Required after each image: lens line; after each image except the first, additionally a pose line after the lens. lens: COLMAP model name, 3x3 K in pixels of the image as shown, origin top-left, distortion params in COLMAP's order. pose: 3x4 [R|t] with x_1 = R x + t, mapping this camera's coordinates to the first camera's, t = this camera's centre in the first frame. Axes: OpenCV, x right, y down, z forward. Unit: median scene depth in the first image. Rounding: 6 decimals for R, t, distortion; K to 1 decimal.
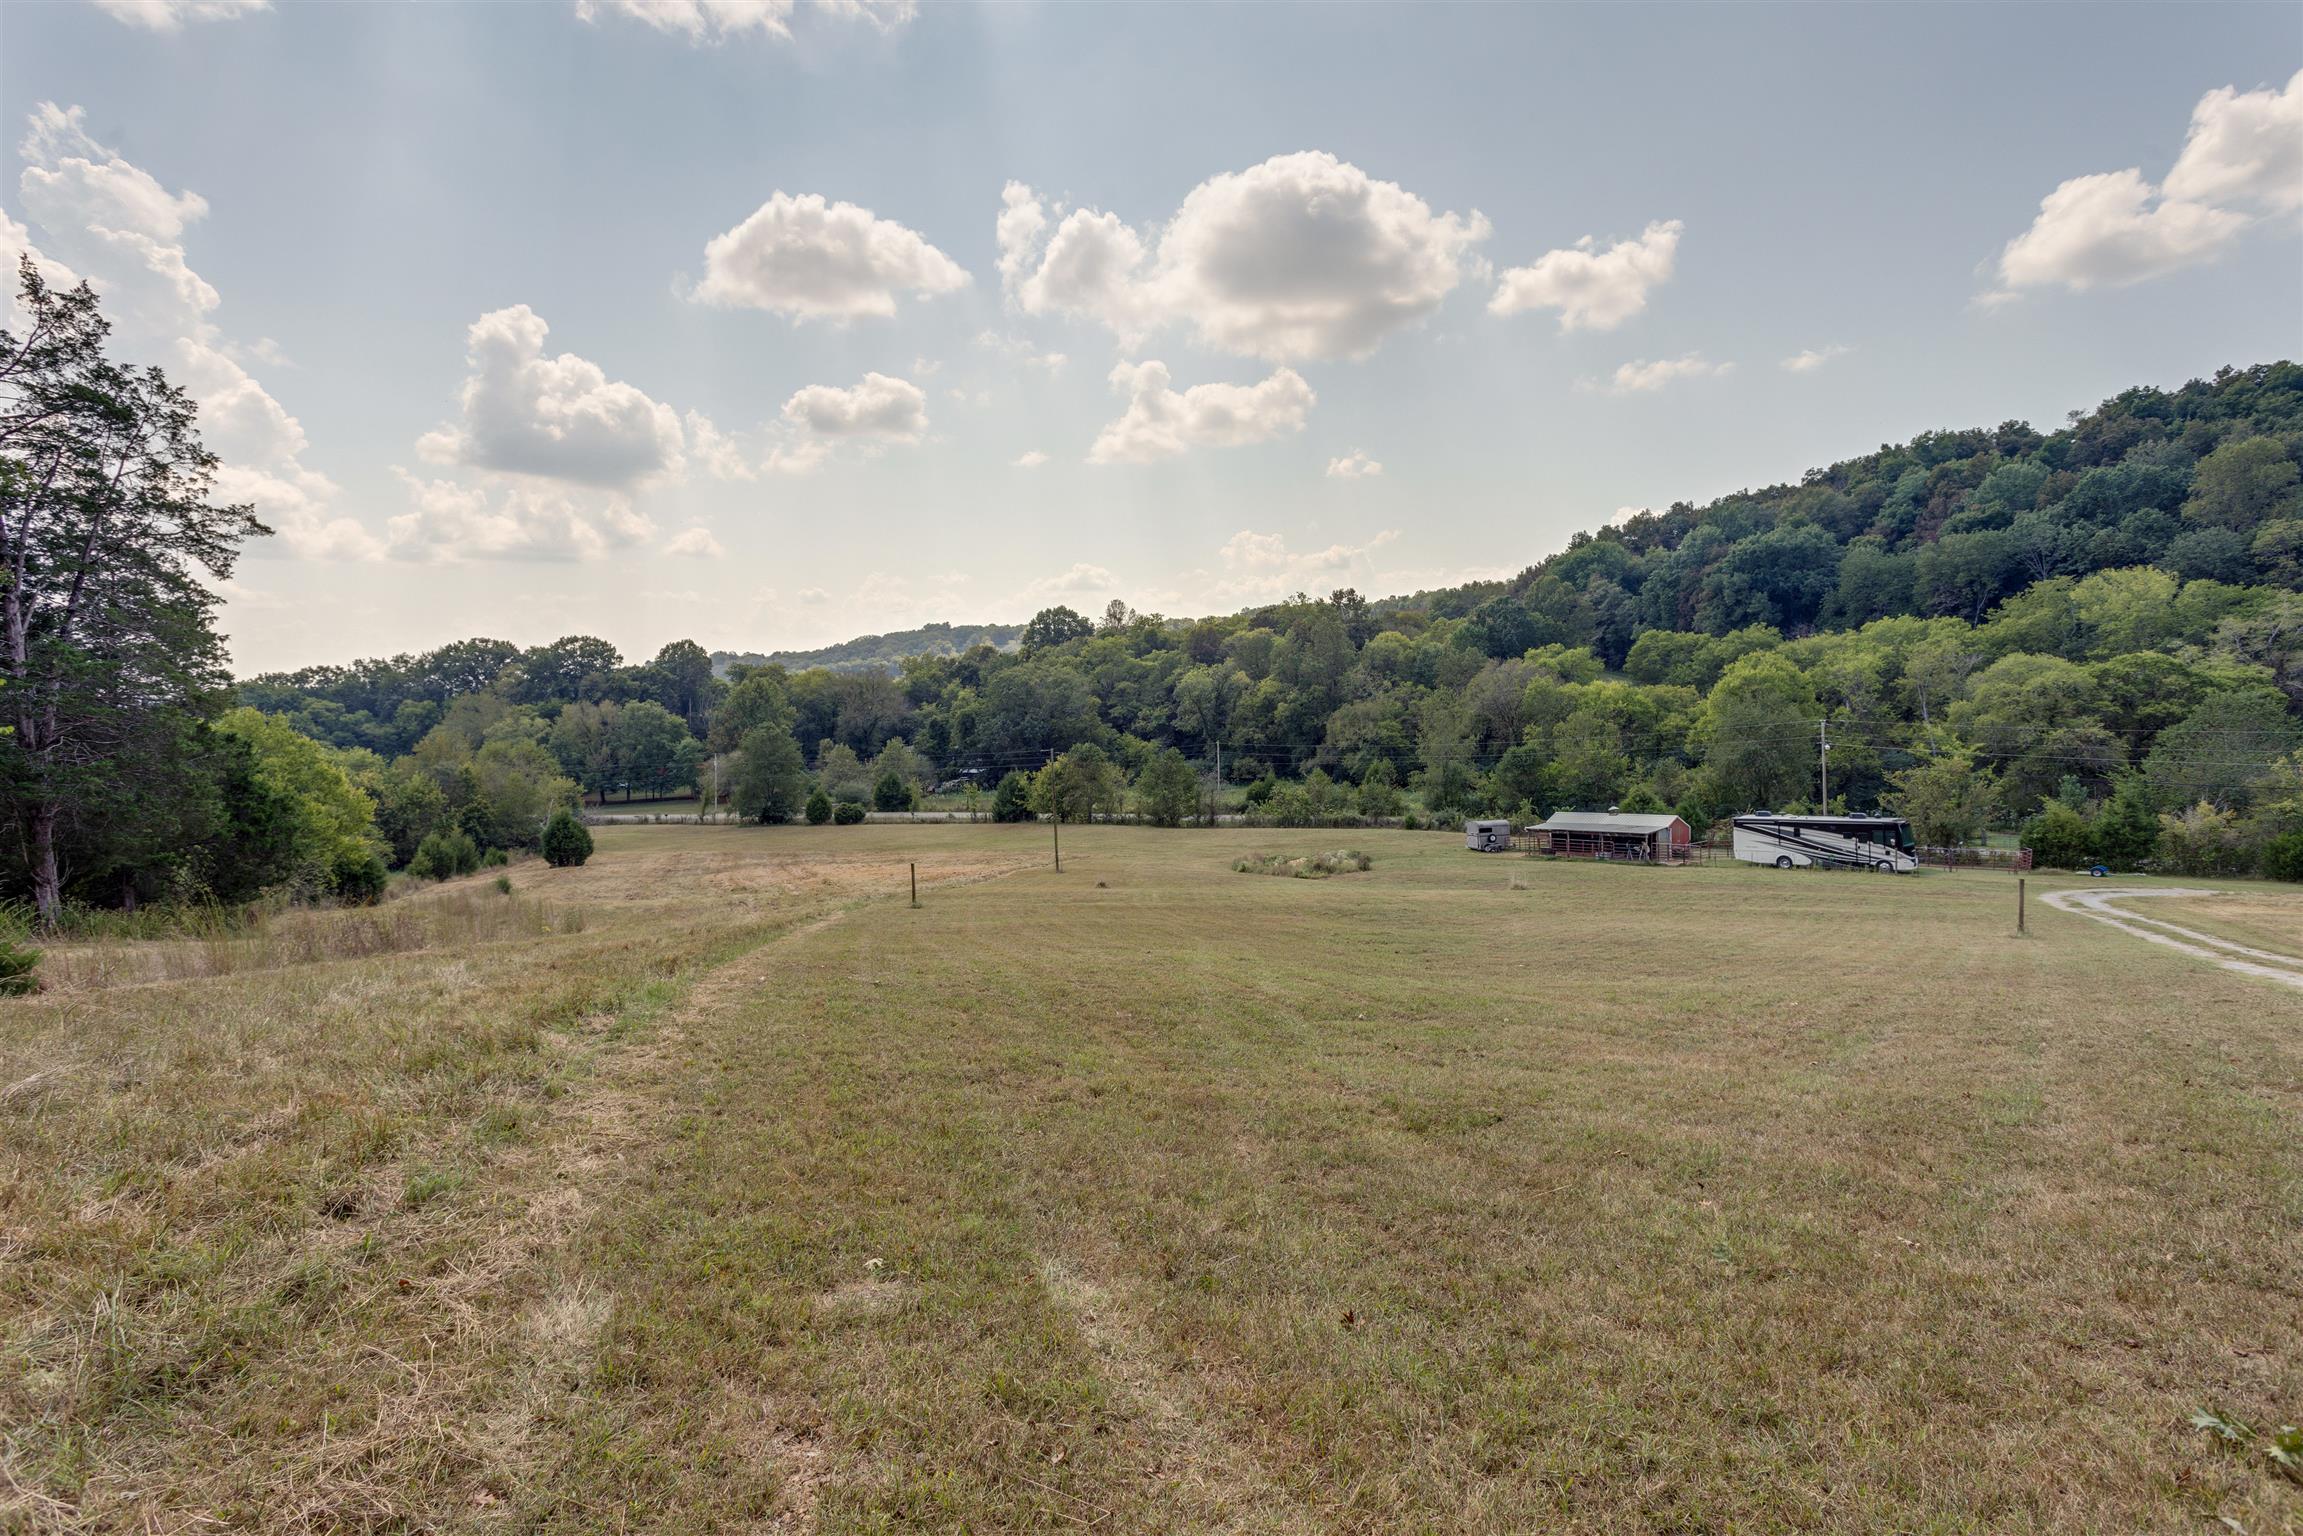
lens RADIAL K [[1156.4, 0, 1151.5], [0, 1156.4, 768.0], [0, 0, 1]] dist [-0.002566, -0.000823]
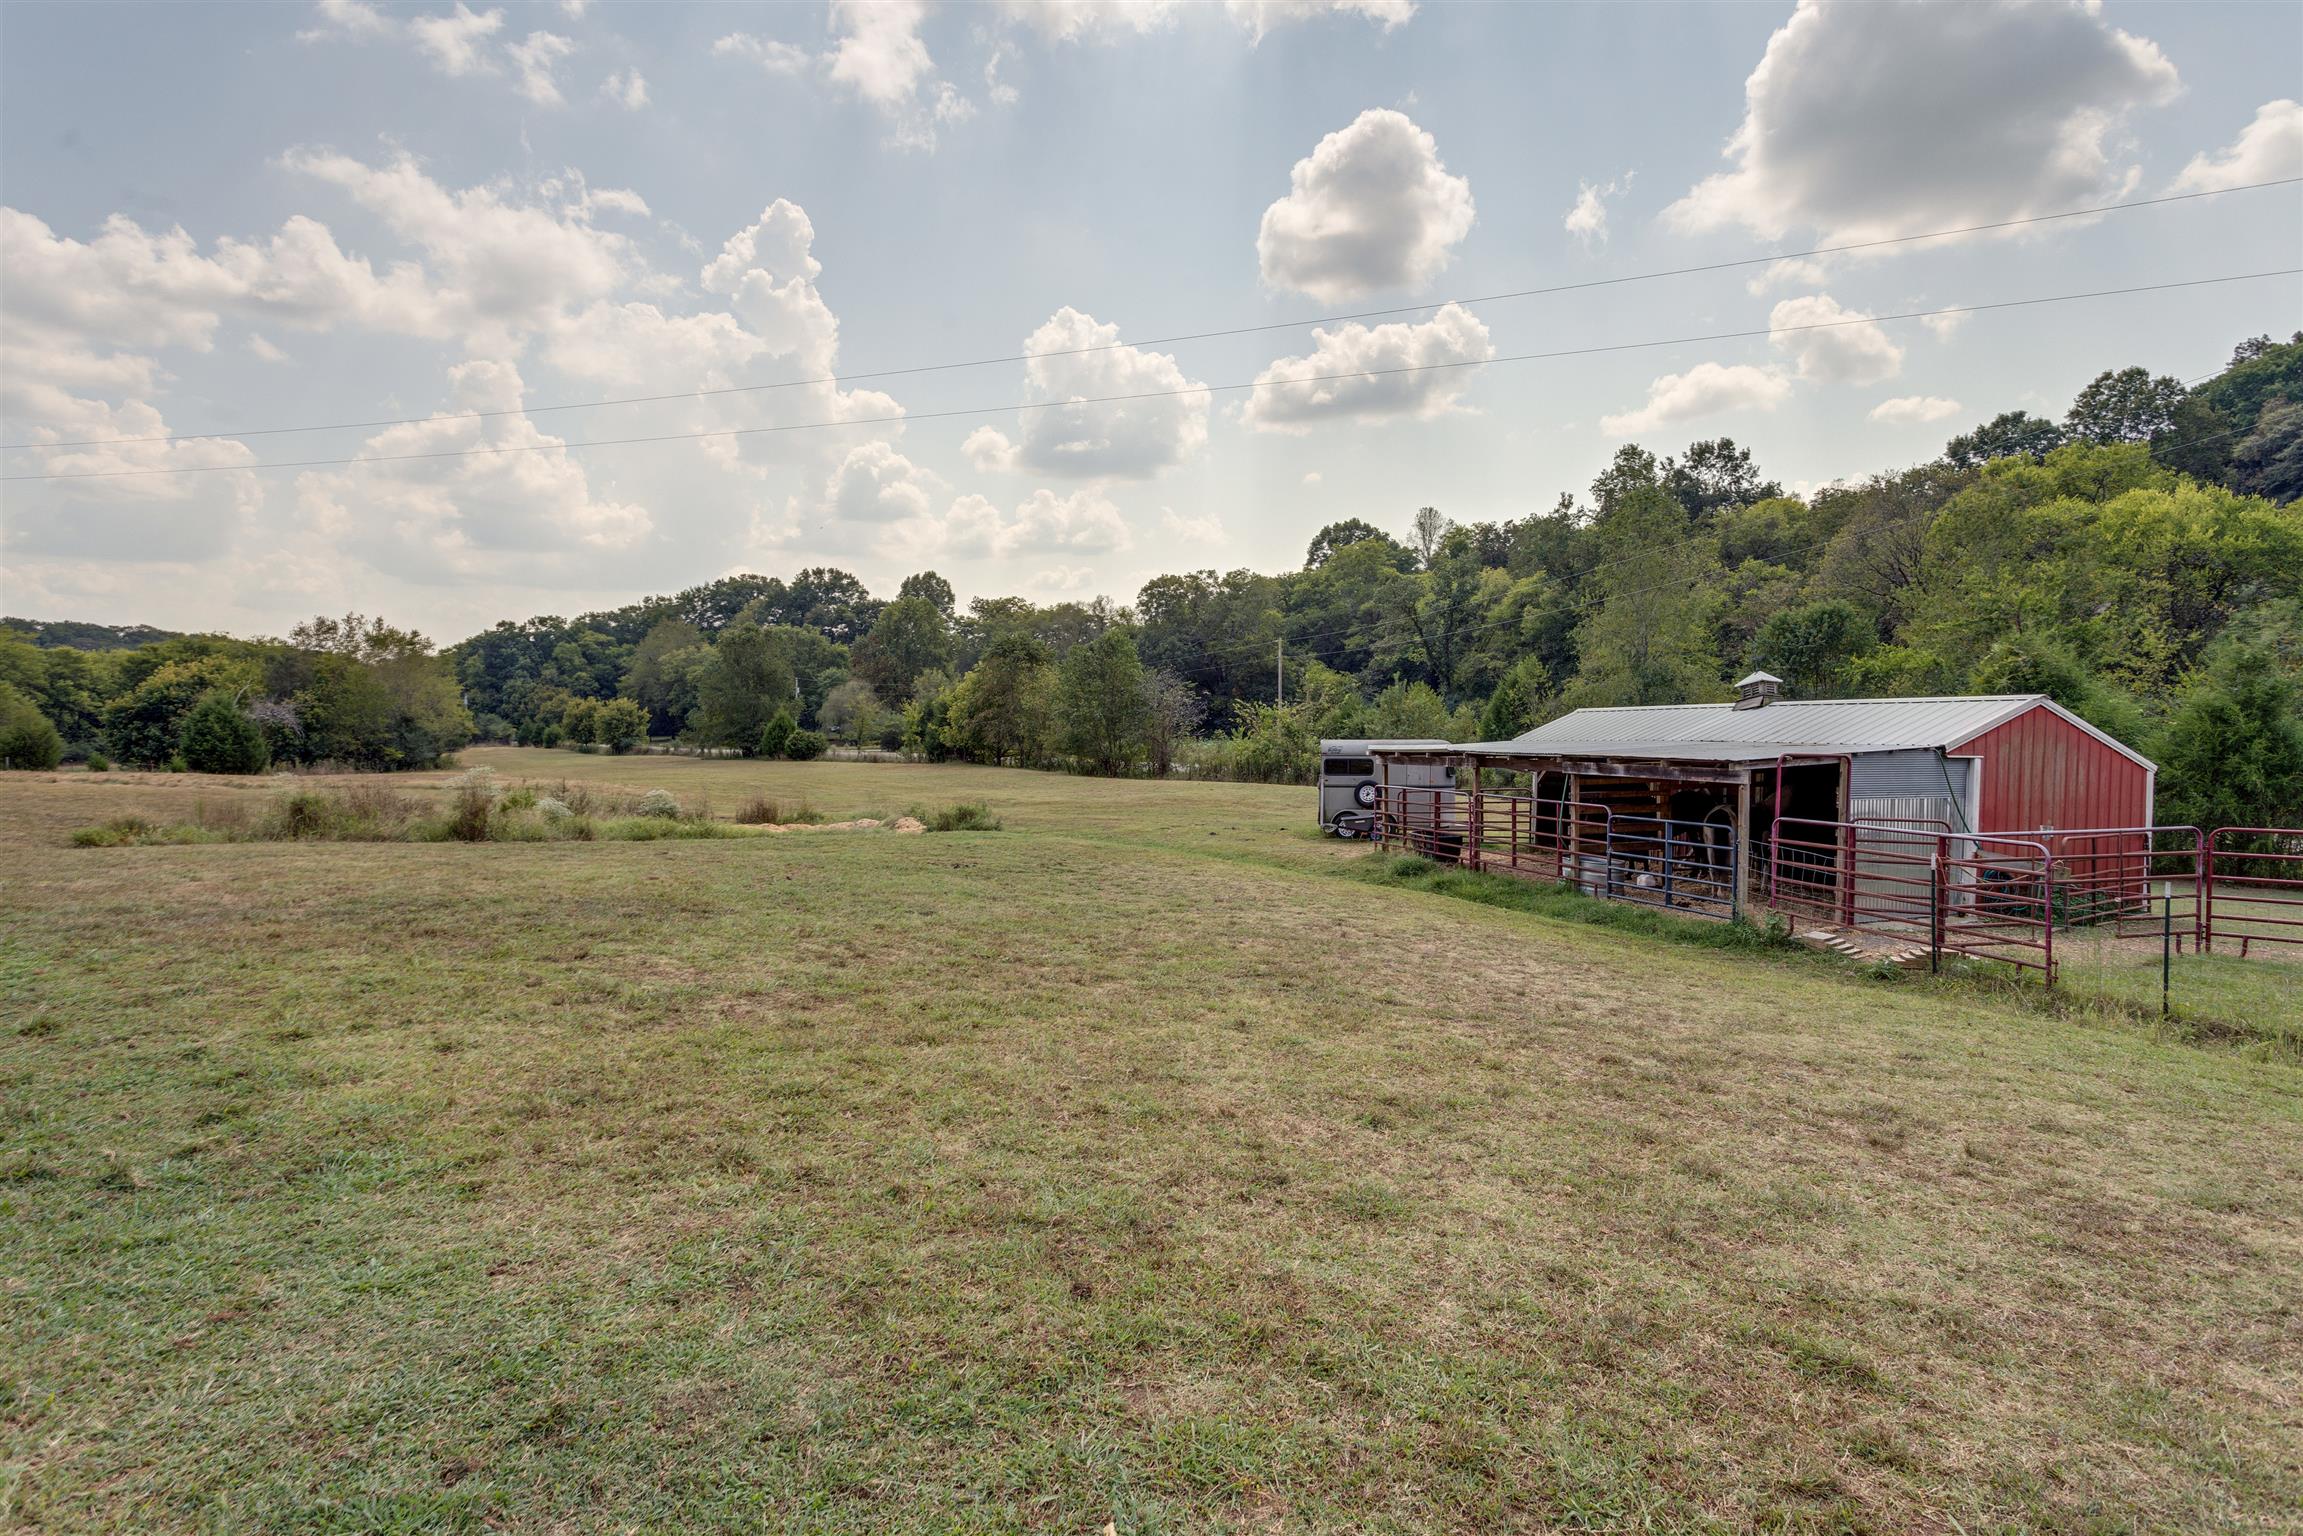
lens RADIAL K [[1156.4, 0, 1151.5], [0, 1156.4, 768.0], [0, 0, 1]] dist [-0.002566, -0.000823]
pose [[0.897934, 0.048616, -0.437436, 0.225963], [-0.048049, 0.998768, 0.012369, 0.031442], [0.437499, 0.009912, 0.899164, 0.424525]]
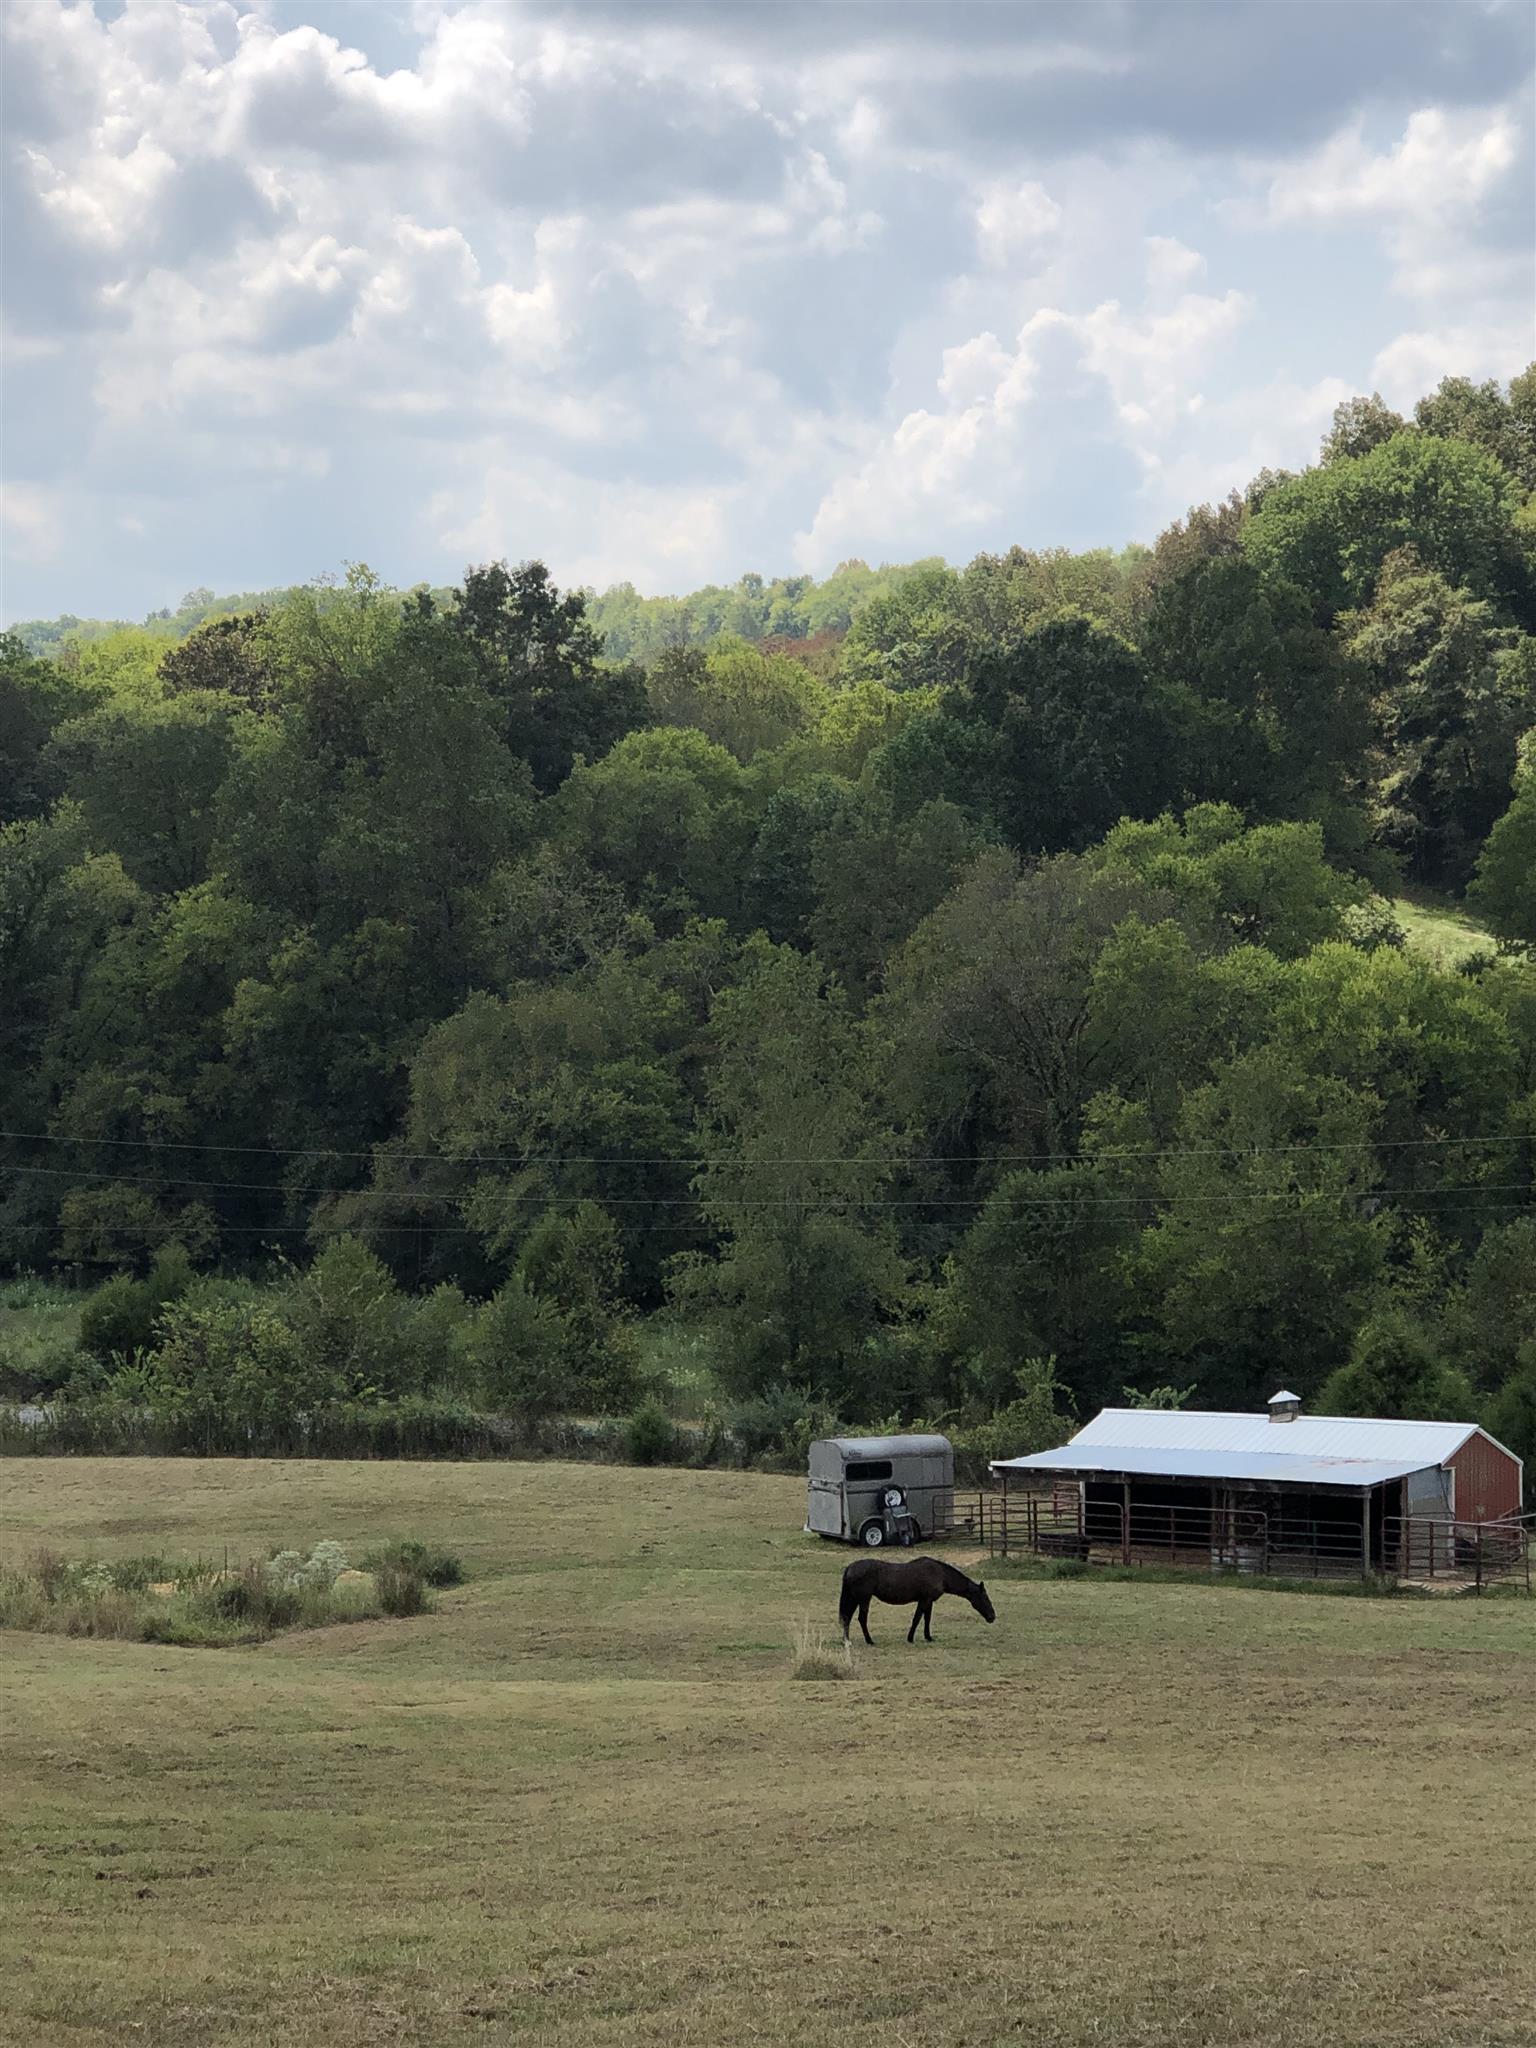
lens RADIAL K [[4529.8, 0, 942.7], [0, 4529.8, 1022.0], [0, 0, 1]] dist [-0.017804, 0.192077]
pose [[0.971810, 0.027240, 0.234188, 0.027060], [-0.017621, 0.998917, -0.043070, -0.005371], [-0.235108, 0.037729, 0.971237, -0.055682]]
